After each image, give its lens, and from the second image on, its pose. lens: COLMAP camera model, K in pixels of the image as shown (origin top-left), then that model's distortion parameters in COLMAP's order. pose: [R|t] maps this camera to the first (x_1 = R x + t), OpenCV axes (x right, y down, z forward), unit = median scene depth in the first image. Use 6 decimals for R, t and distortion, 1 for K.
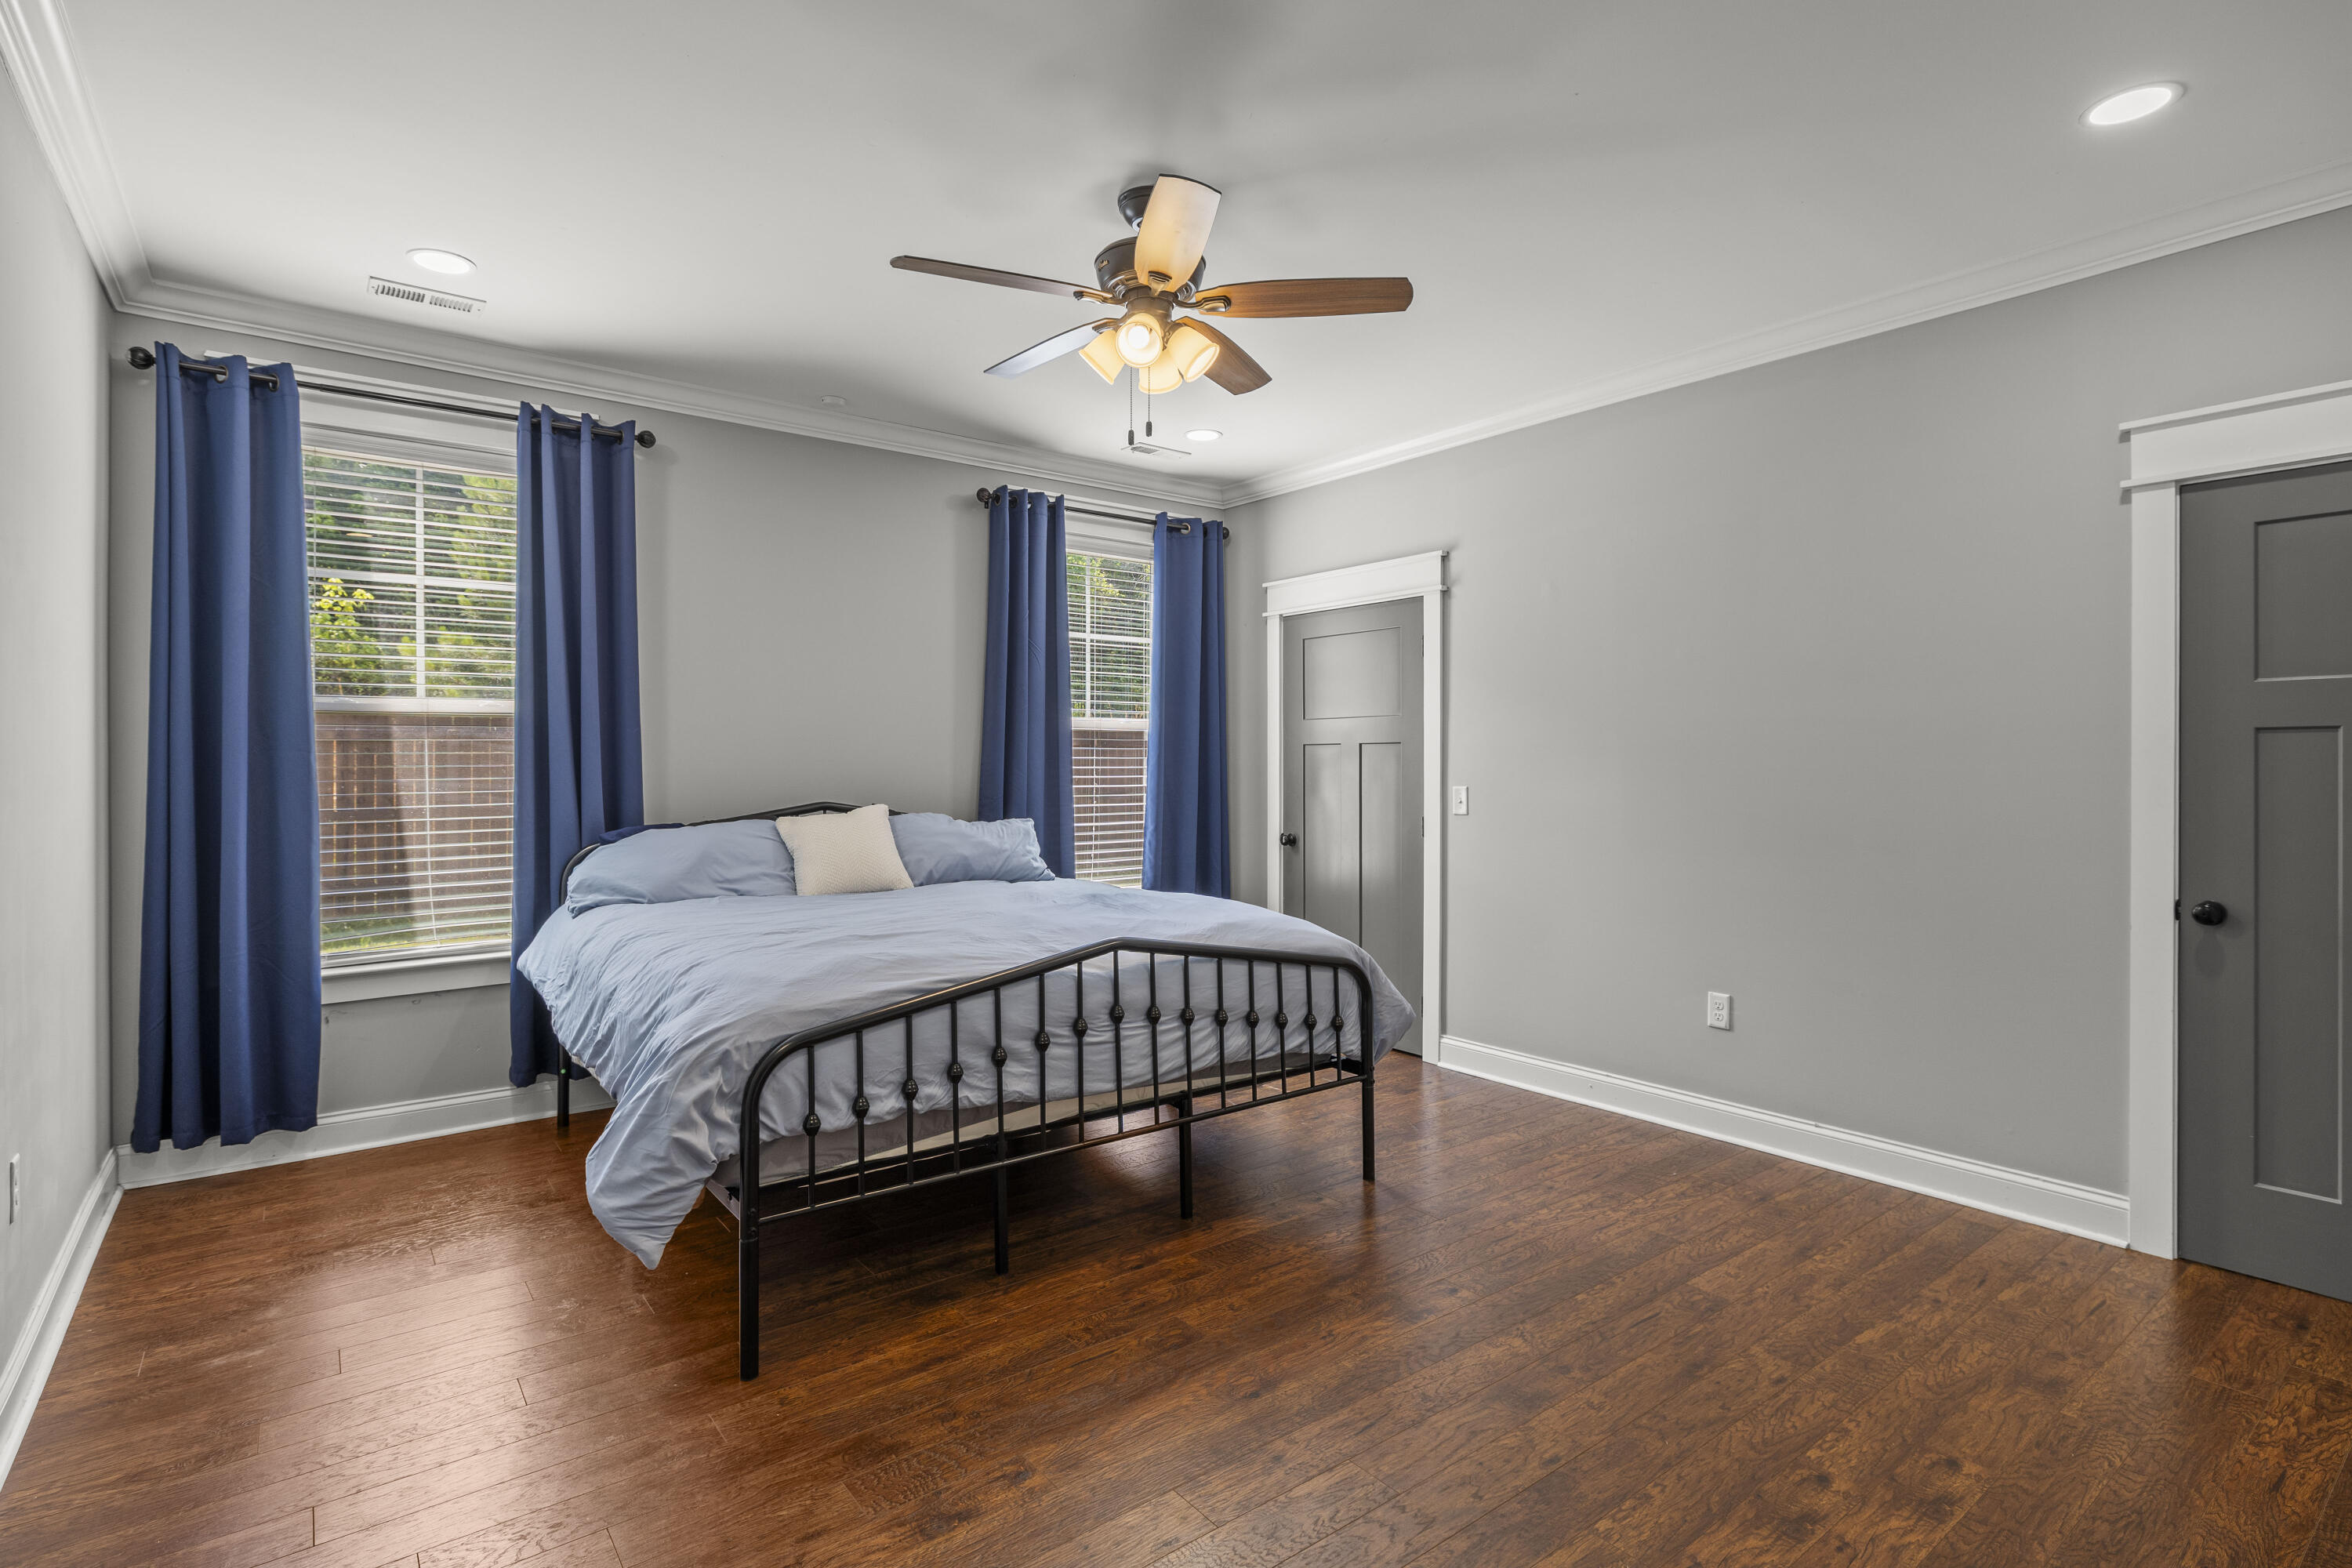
lens RADIAL K [[1147.5, 0, 1176.0], [0, 1147.5, 784.0], [0, 0, 1]] dist [-0.000029, 0.000337]
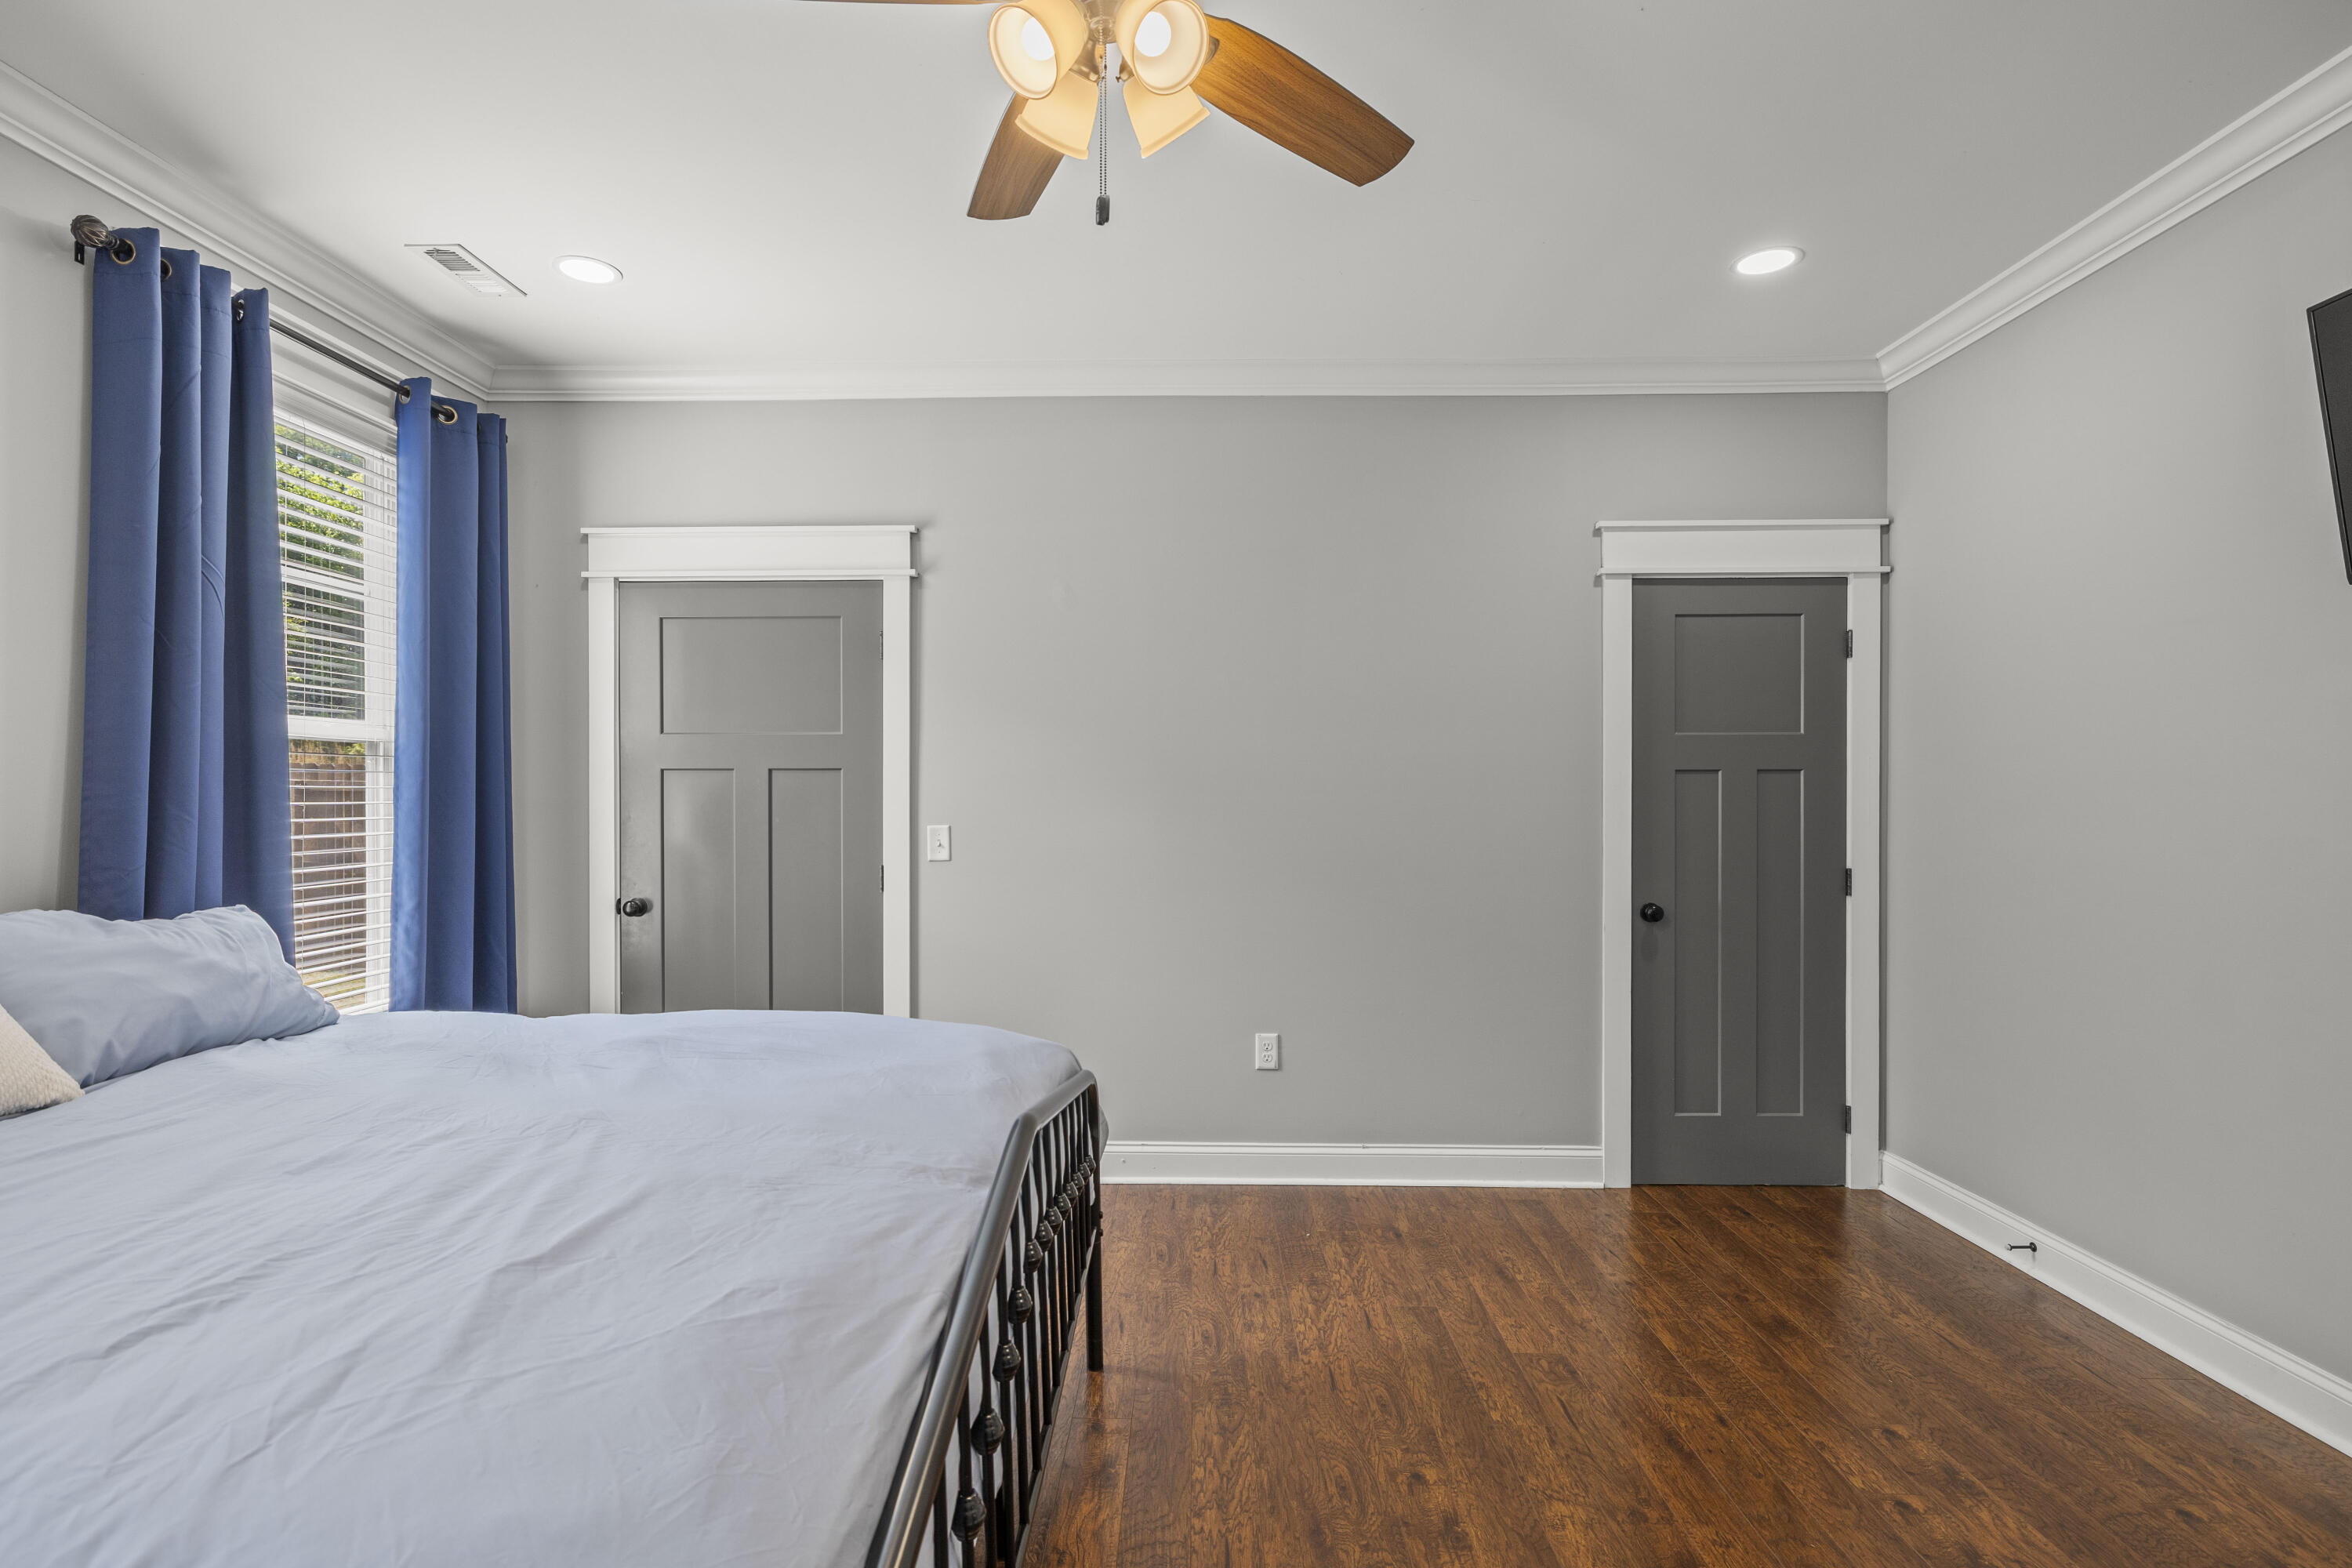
lens RADIAL K [[1143.1, 0, 1172.8], [0, 1143.1, 813.8], [0, 0, 1]] dist [-0.000409, 0.000303]
pose [[0.629150, -0.014232, 0.777154, -0.360617], [0.013558, 0.999881, 0.007335, -0.012995], [-0.777166, 0.005922, 0.629268, 0.500603]]
